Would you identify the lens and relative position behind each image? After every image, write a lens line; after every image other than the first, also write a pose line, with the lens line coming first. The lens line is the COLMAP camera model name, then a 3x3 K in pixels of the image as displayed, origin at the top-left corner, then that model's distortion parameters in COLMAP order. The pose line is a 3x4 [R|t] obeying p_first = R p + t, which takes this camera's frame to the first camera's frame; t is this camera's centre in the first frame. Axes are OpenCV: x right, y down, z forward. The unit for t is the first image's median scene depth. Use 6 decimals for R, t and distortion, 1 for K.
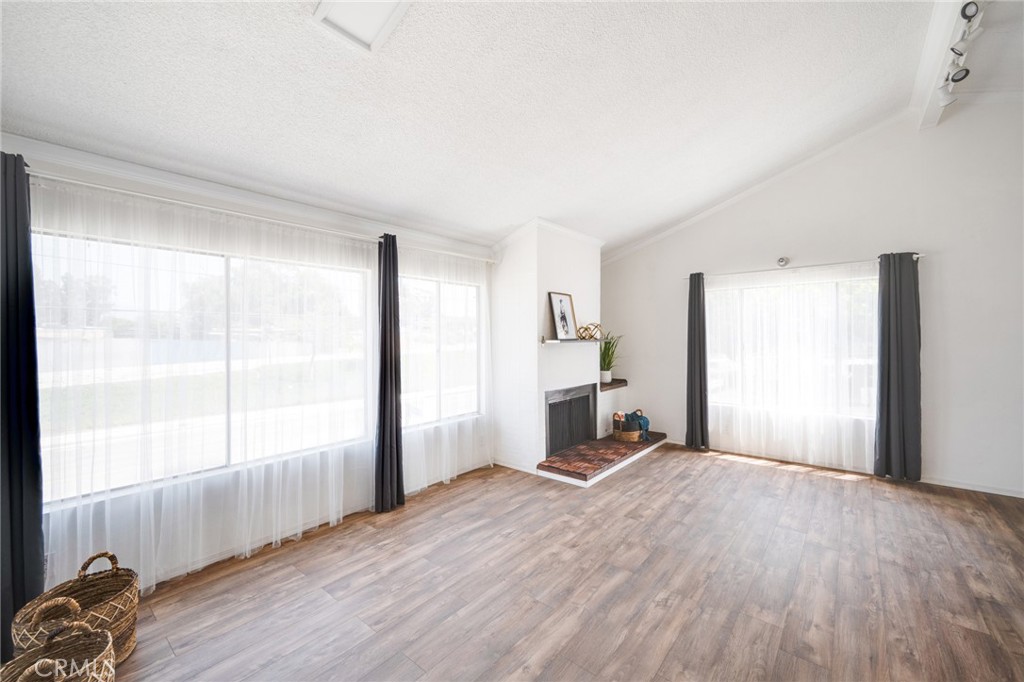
lens RADIAL K [[413.9, 0, 465.7], [0, 413.9, 337.3], [0, 0, 1]] dist [0.000535, 0.000416]
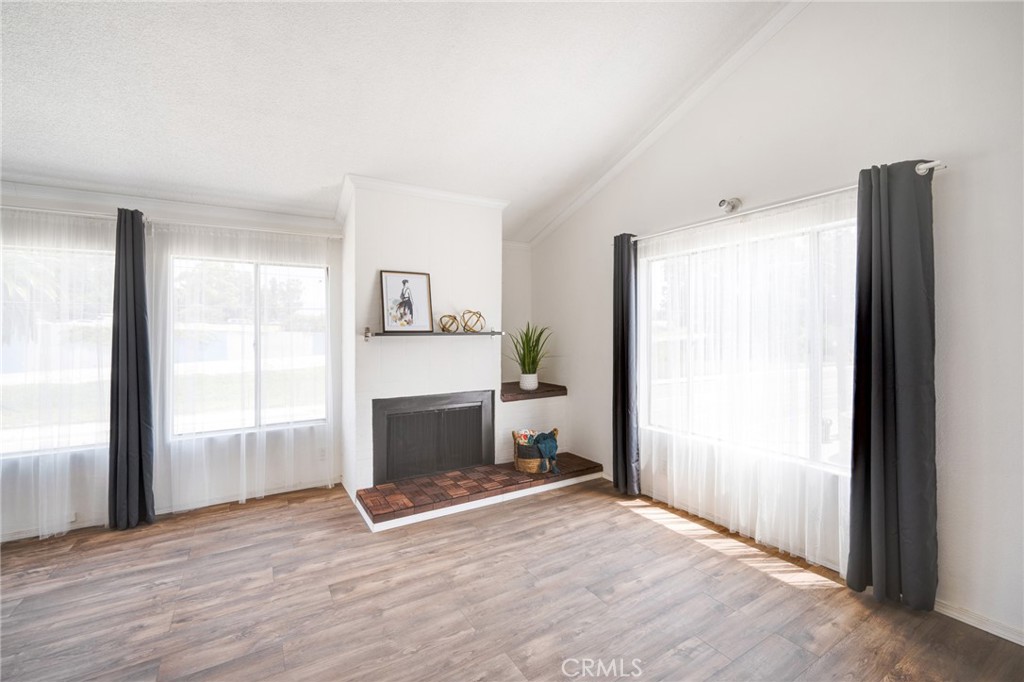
lens RADIAL K [[429.9, 0, 491.6], [0, 429.9, 331.0], [0, 0, 1]] dist [-0.002096, 0.000241]
pose [[0.953814, -0.000027, -0.300397, 0.699532], [-0.000427, 0.999999, -0.001447, 0.005427], [0.300396, 0.001509, 0.953813, 0.321769]]
